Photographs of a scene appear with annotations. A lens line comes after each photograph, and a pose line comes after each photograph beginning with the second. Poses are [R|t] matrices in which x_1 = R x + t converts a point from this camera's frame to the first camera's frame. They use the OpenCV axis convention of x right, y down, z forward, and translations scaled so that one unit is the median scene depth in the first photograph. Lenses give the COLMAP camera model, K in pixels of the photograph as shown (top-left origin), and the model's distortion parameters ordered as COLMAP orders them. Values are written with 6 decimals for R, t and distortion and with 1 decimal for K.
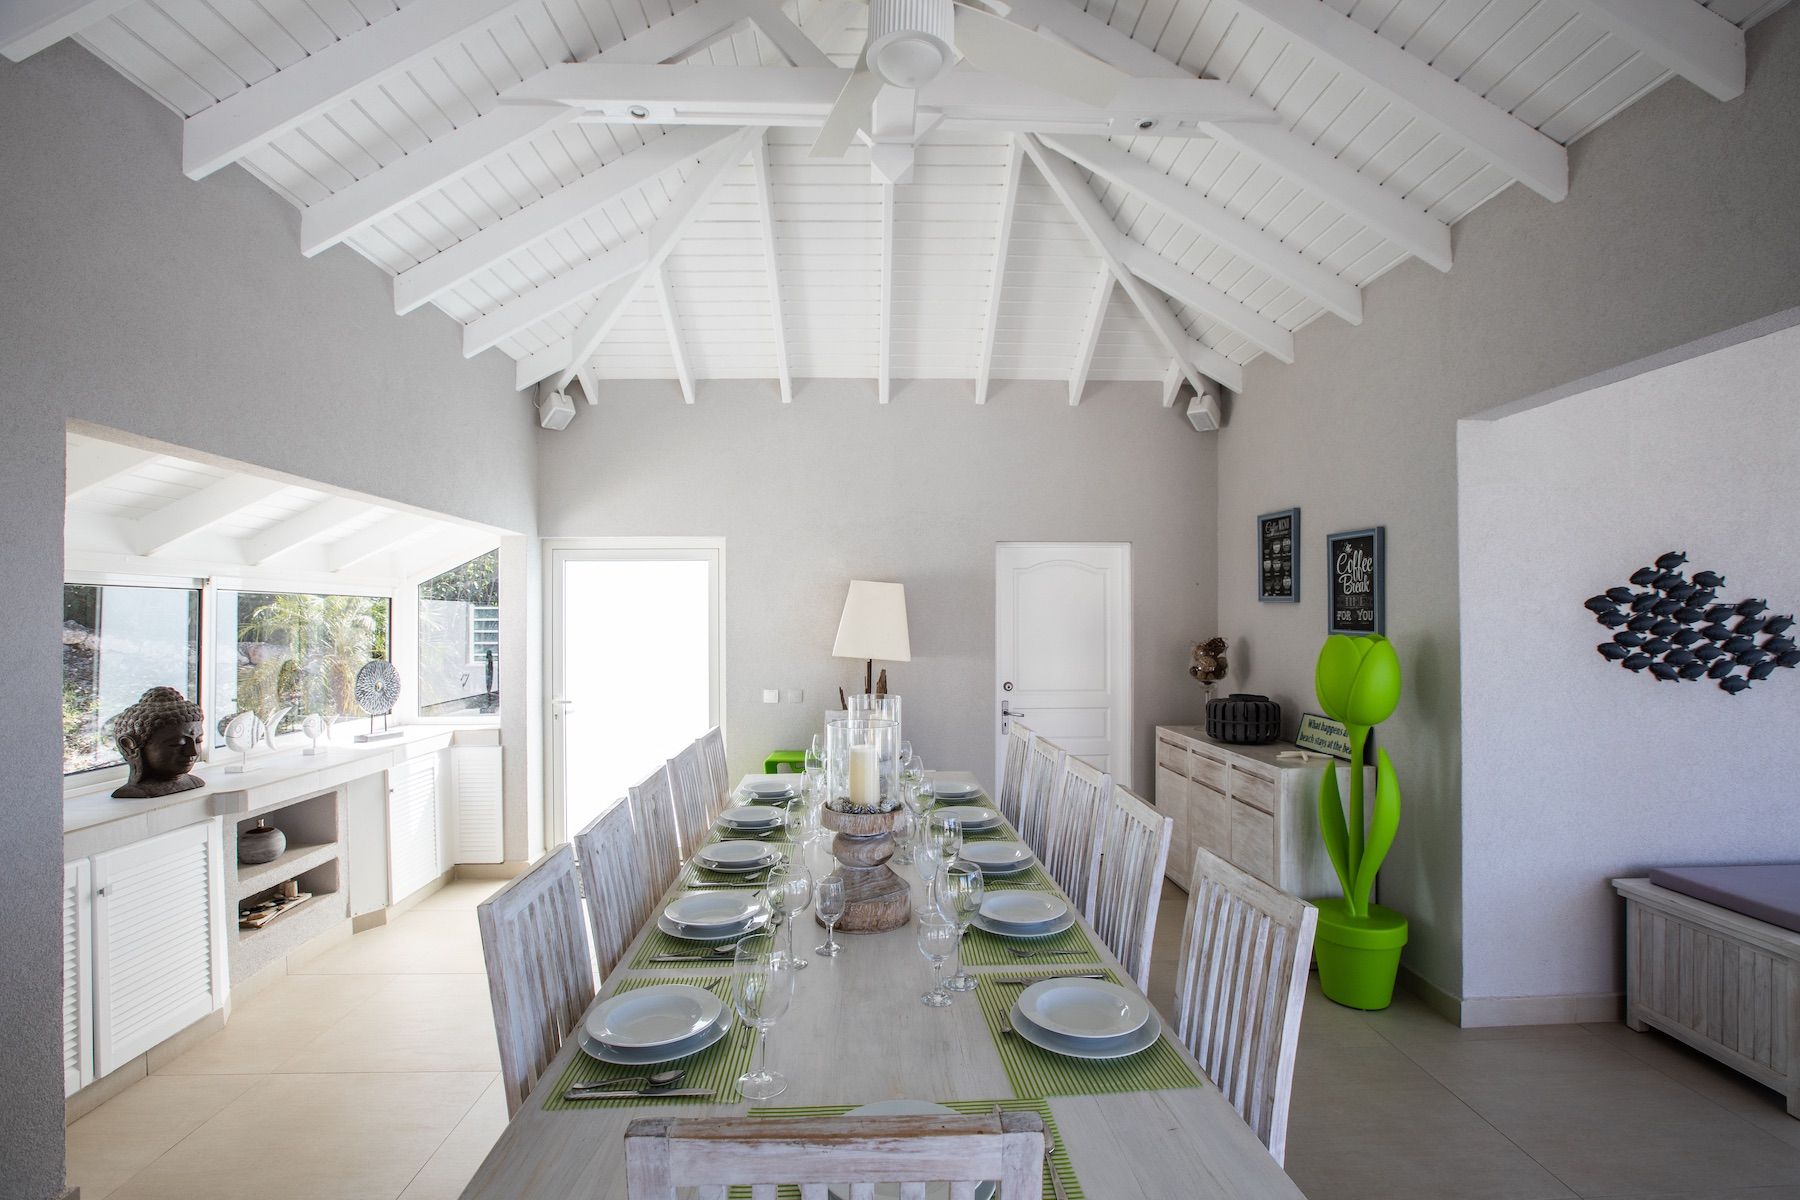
lens RADIAL K [[829.8, 0, 900.0], [0, 829.8, 600.0], [0, 0, 1]] dist [-0.075447, 0.041262]
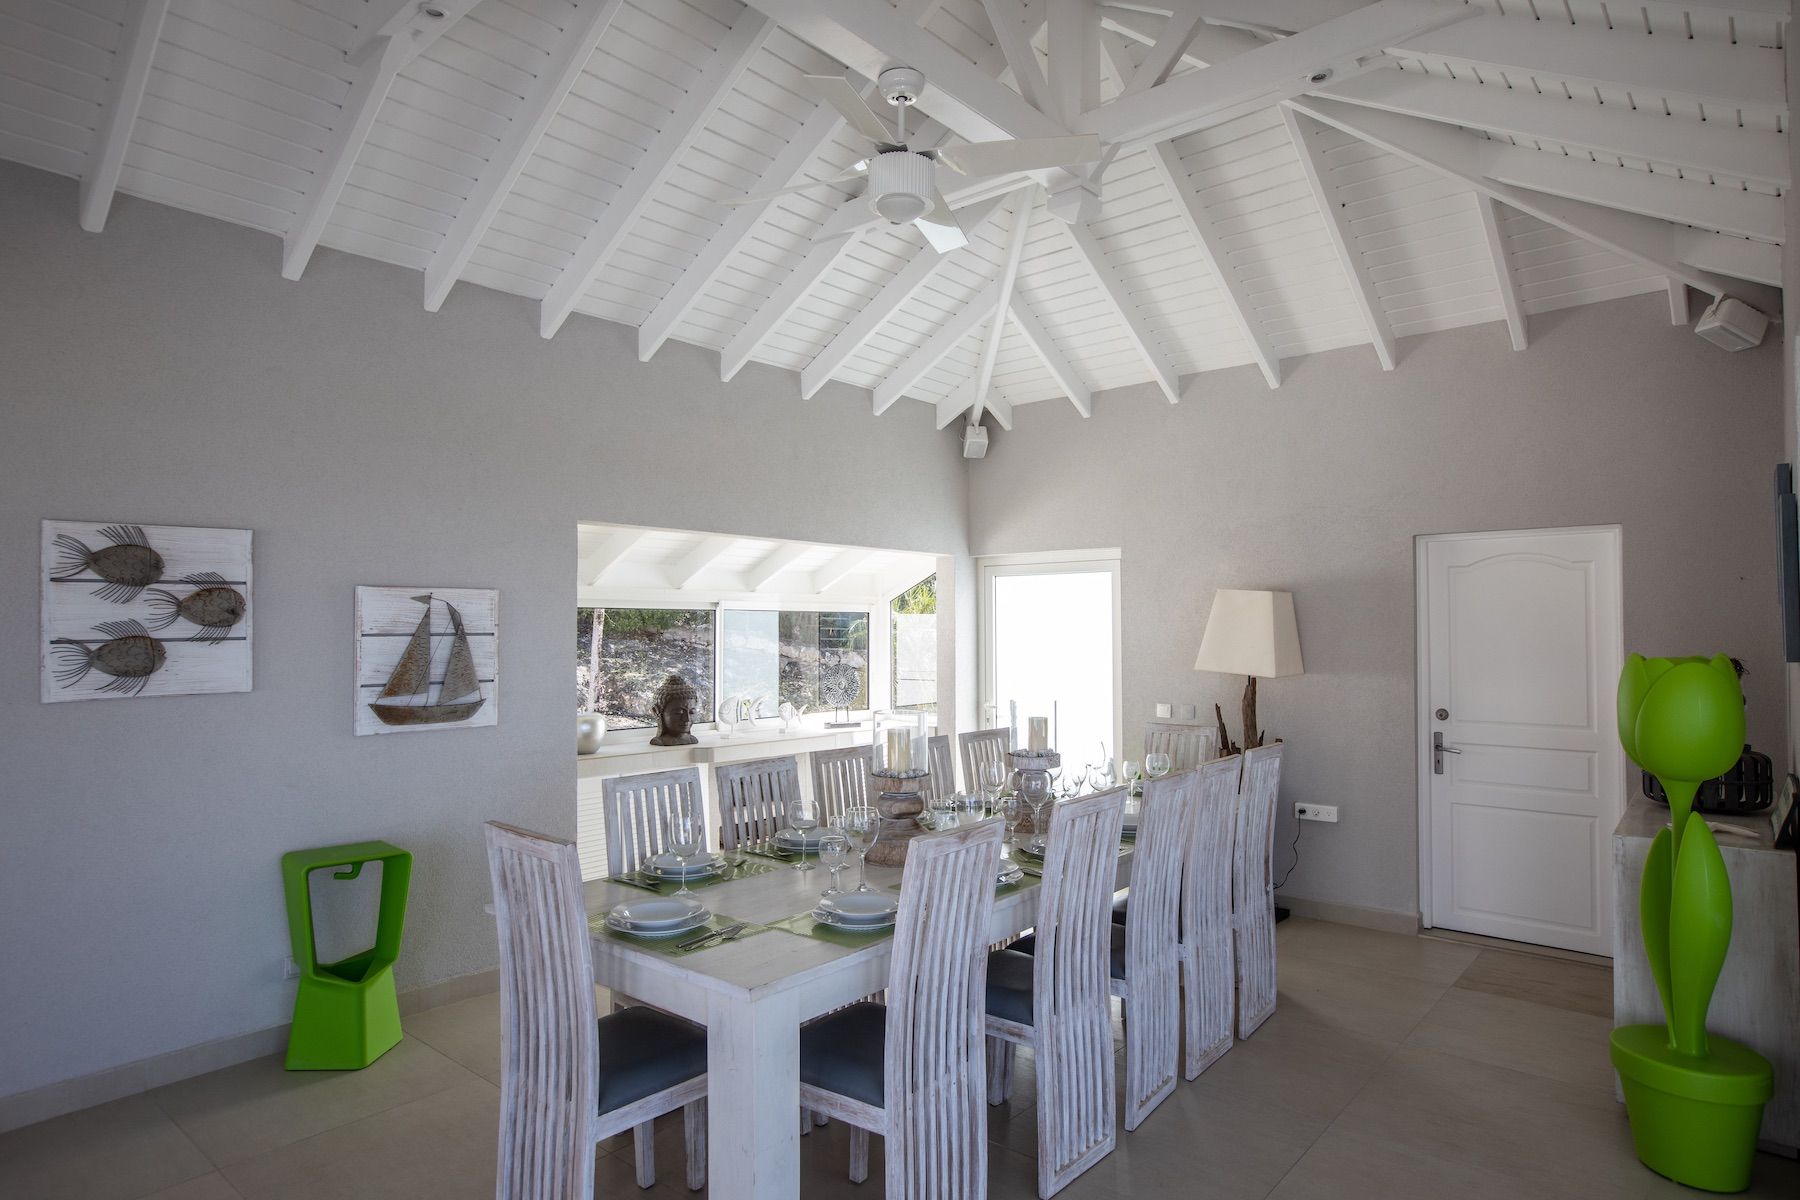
lens RADIAL K [[1022.1, 0, 900.0], [0, 1022.1, 600.0], [0, 0, 1]] dist [0.000952, 0.001126]
pose [[0.733806, -0.019562, -0.679077, 0.440697], [0.016767, 0.999802, -0.010682, -0.004513], [0.679152, -0.003547, 0.733989, -0.084263]]
